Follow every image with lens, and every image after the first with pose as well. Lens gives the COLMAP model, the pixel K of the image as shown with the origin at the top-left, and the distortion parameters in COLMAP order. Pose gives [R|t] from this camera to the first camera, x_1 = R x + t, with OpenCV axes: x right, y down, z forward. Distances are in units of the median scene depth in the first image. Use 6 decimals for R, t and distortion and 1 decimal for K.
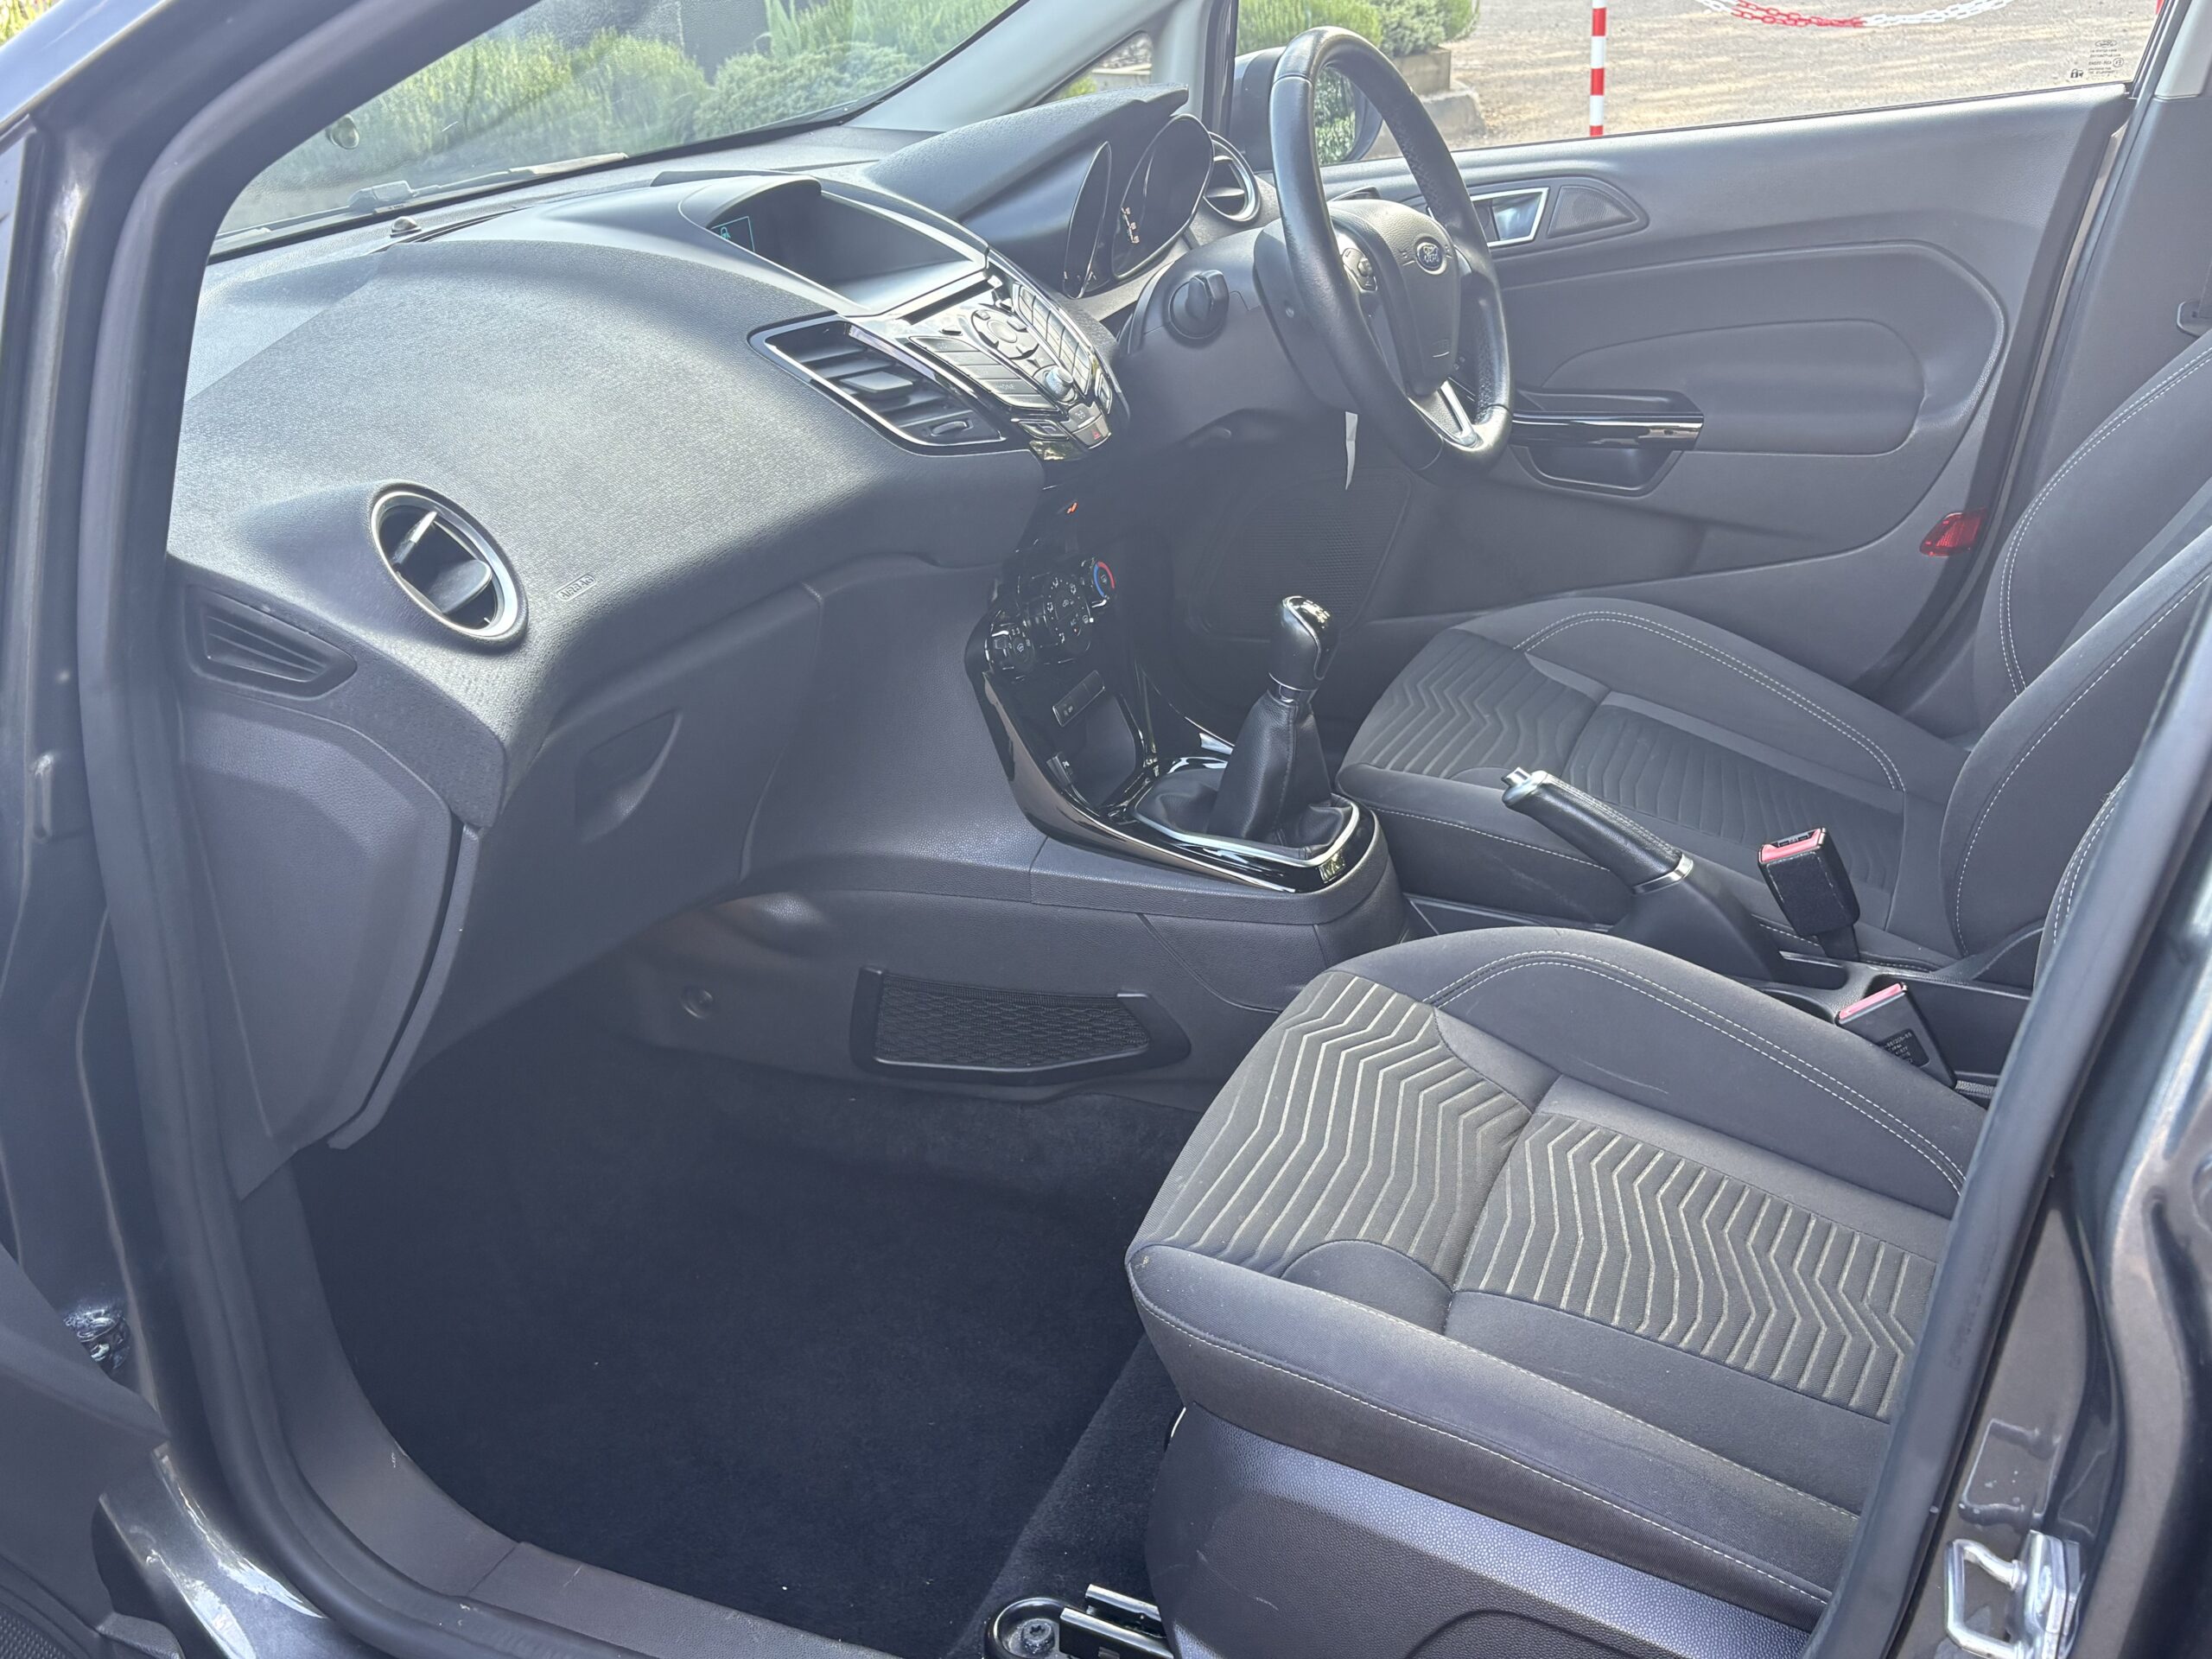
lens RADIAL K [[2111.2, 0, 1058.2], [0, 2111.2, 828.6], [0, 0, 1]] dist [0.180284, -0.251316]
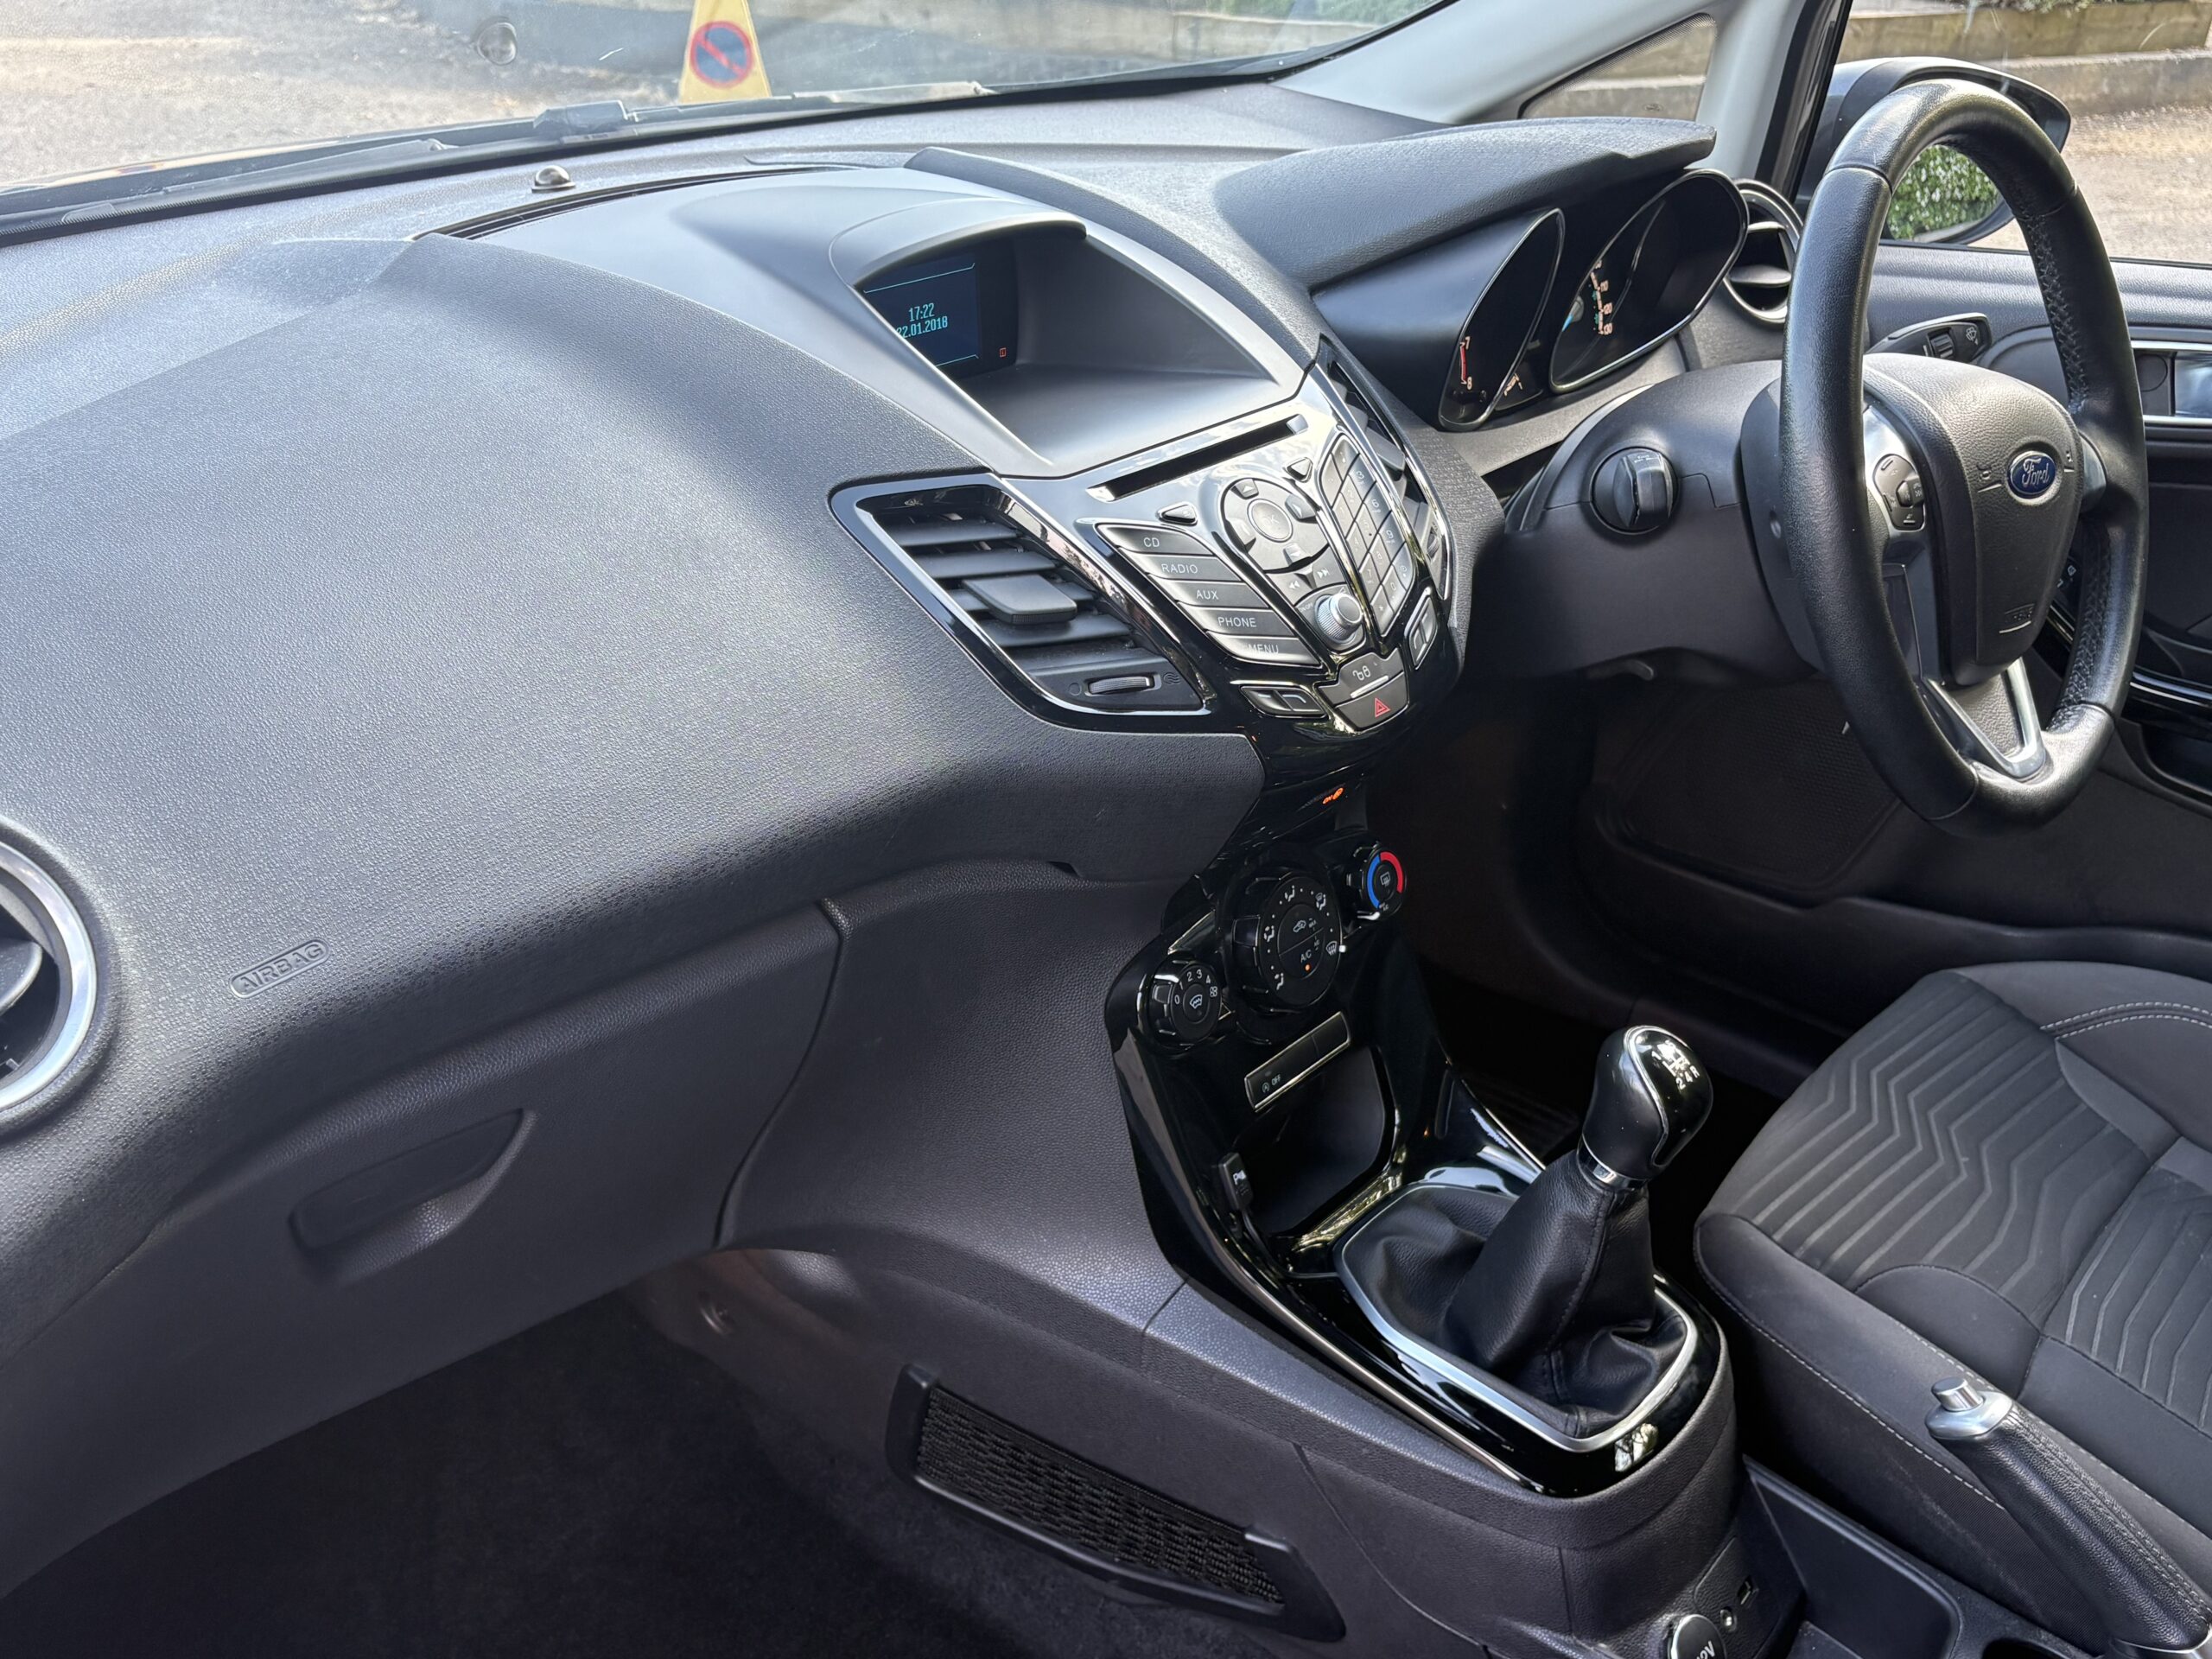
lens RADIAL K [[2141.2, 0, 1106.0], [0, 2141.2, 829.5], [0, 0, 1]] dist [0.073651, -0.023683]
pose [[0.954193, 0.221107, -0.201562, 0.071924], [-0.207113, 0.974321, 0.088328, -0.180508], [0.215916, -0.042536, 0.975485, 0.345820]]
